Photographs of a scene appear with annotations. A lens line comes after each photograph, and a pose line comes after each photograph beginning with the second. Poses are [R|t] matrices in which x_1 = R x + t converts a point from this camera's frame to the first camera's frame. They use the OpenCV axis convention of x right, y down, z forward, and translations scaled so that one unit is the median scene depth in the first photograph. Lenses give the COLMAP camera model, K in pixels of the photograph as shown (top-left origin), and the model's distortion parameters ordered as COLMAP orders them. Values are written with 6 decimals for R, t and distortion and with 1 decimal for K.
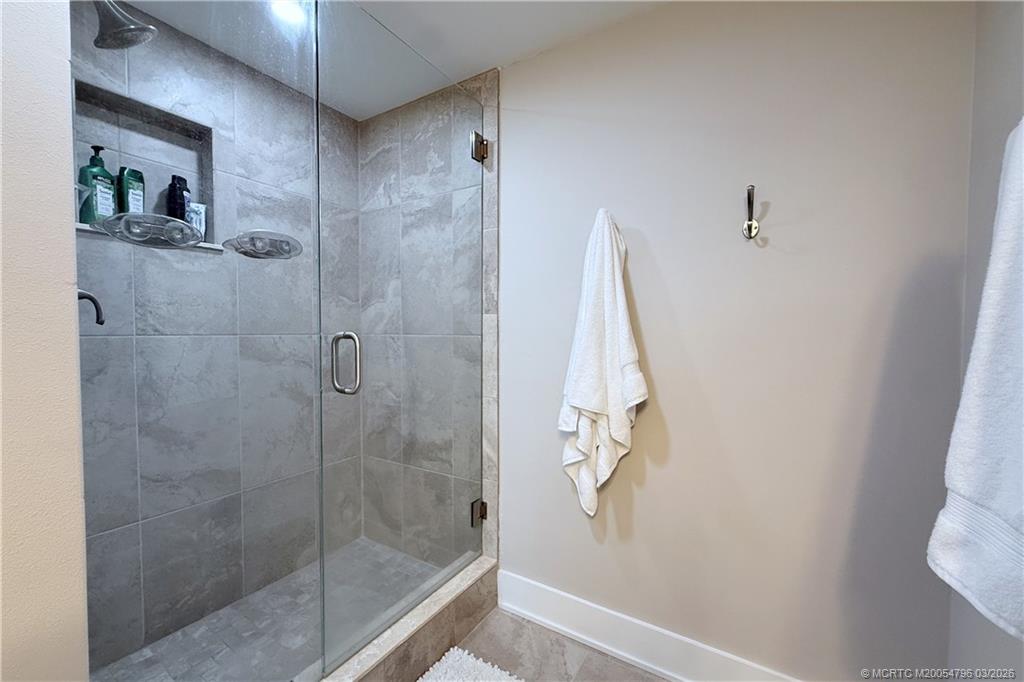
lens RADIAL K [[407.8, 0, 507.9], [0, 407.8, 344.8], [0, 0, 1]] dist [-0.002519, 0.000883]
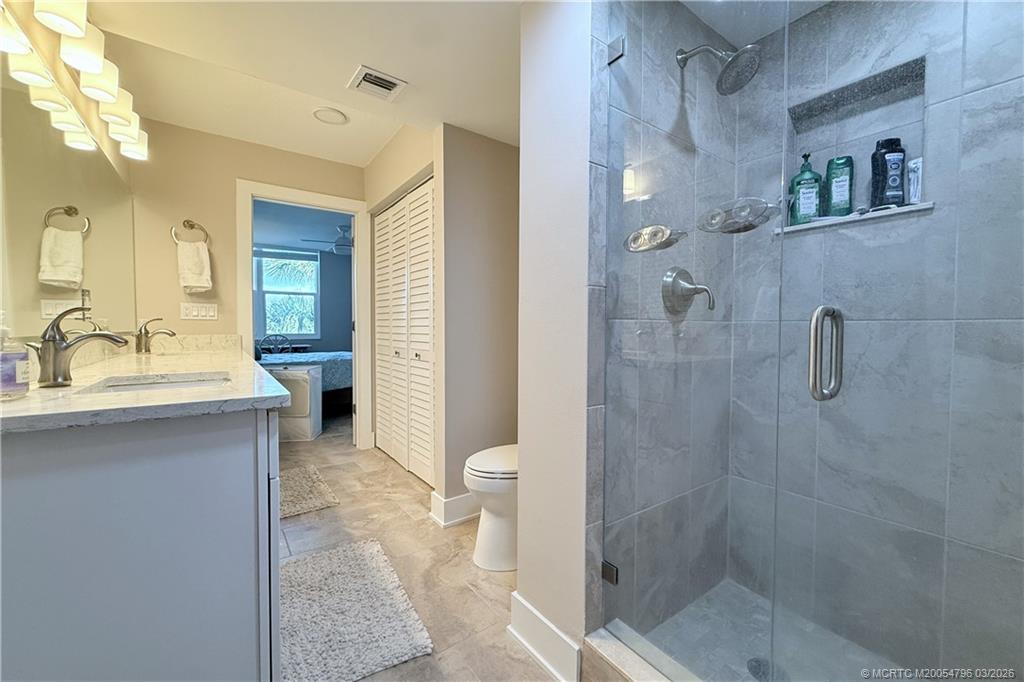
lens RADIAL K [[407.8, 0, 512.4], [0, 407.8, 334.1], [0, 0, 1]] dist [-0.002519, 0.000883]
pose [[-0.366351, 0.017749, -0.930308, 0.276203], [-0.027681, 0.999168, 0.029963, 0.001394], [0.930065, 0.036729, -0.365554, 0.523828]]
